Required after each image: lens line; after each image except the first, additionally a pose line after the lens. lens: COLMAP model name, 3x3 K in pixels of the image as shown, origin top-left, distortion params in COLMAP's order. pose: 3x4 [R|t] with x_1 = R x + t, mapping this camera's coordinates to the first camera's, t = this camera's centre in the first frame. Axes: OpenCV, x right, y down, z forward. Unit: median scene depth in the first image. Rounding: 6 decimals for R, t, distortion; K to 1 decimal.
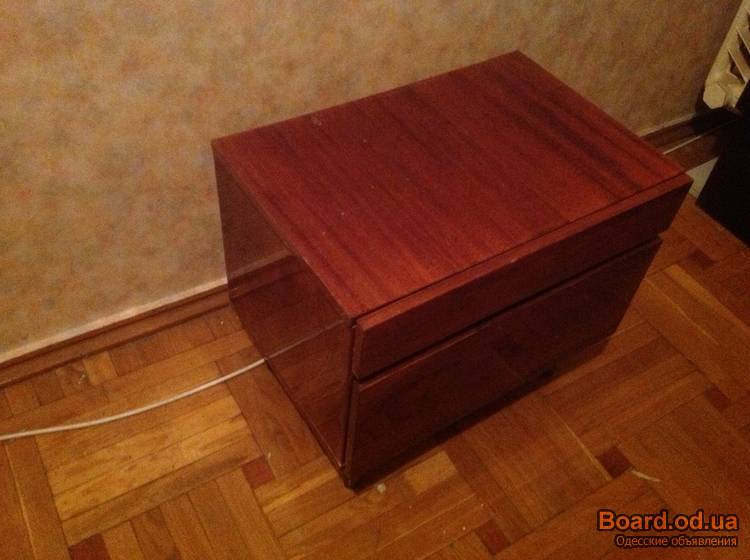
lens RADIAL K [[739.8, 0, 382.4], [0, 739.8, 281.0], [0, 0, 1]] dist [0.000231, 0.000000]
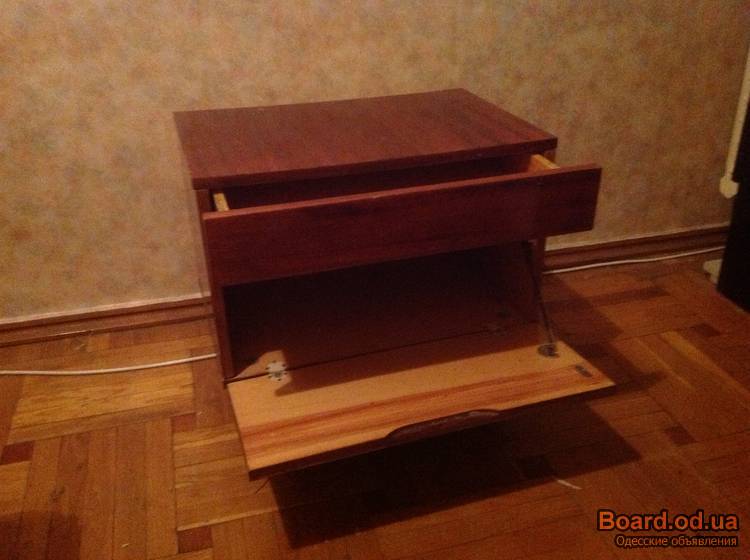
lens RADIAL K [[739.8, 0, 377.3], [0, 739.8, 278.5], [0, 0, 1]] dist [0.000231, 0.000000]
pose [[0.958603, 0.036681, -0.282373, 0.408661], [-0.131429, 0.936711, -0.324497, 0.380981], [0.252599, 0.348176, 0.902755, 0.017520]]
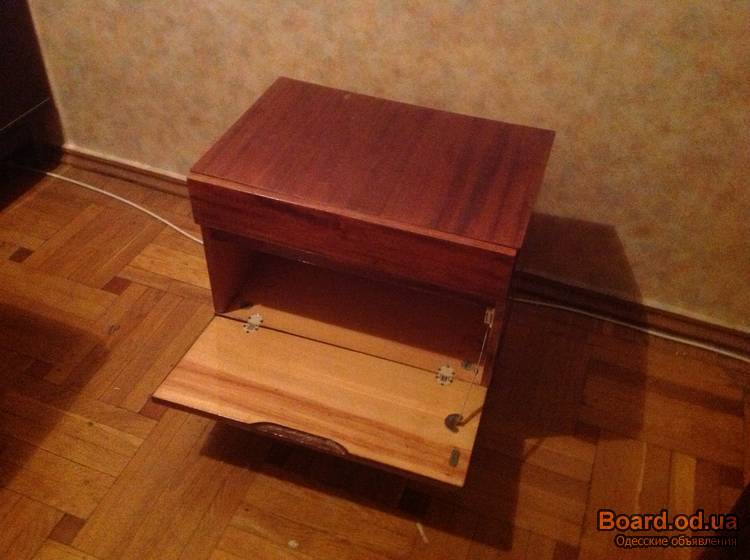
lens RADIAL K [[739.8, 0, 375.8], [0, 739.8, 283.5], [0, 0, 1]] dist [0.000231, 0.000000]
pose [[0.610486, 0.484282, -0.626720, 0.847436], [-0.569281, 0.818444, 0.077897, -0.062285], [0.550659, 0.309225, 0.775341, 0.071881]]
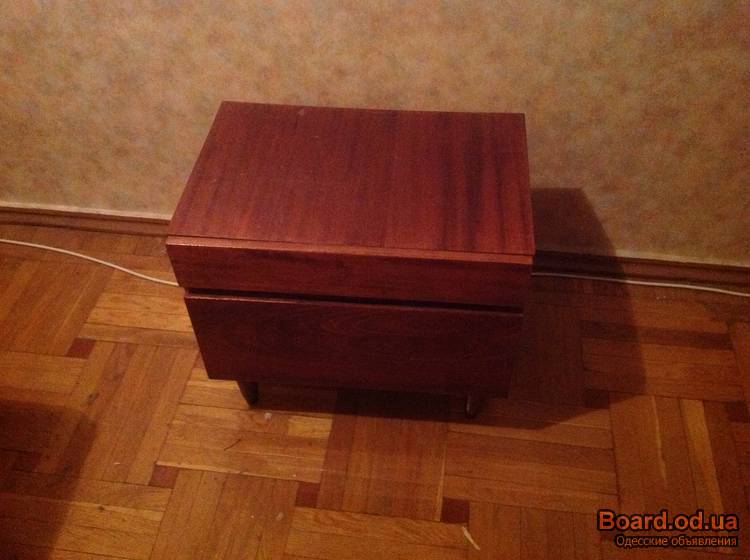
lens RADIAL K [[739.8, 0, 370.1], [0, 739.8, 281.4], [0, 0, 1]] dist [0.000231, 0.000000]
pose [[0.769094, 0.388639, -0.507400, 0.670987], [-0.404742, 0.910569, 0.083953, -0.093455], [0.494650, 0.140798, 0.857611, 0.007409]]
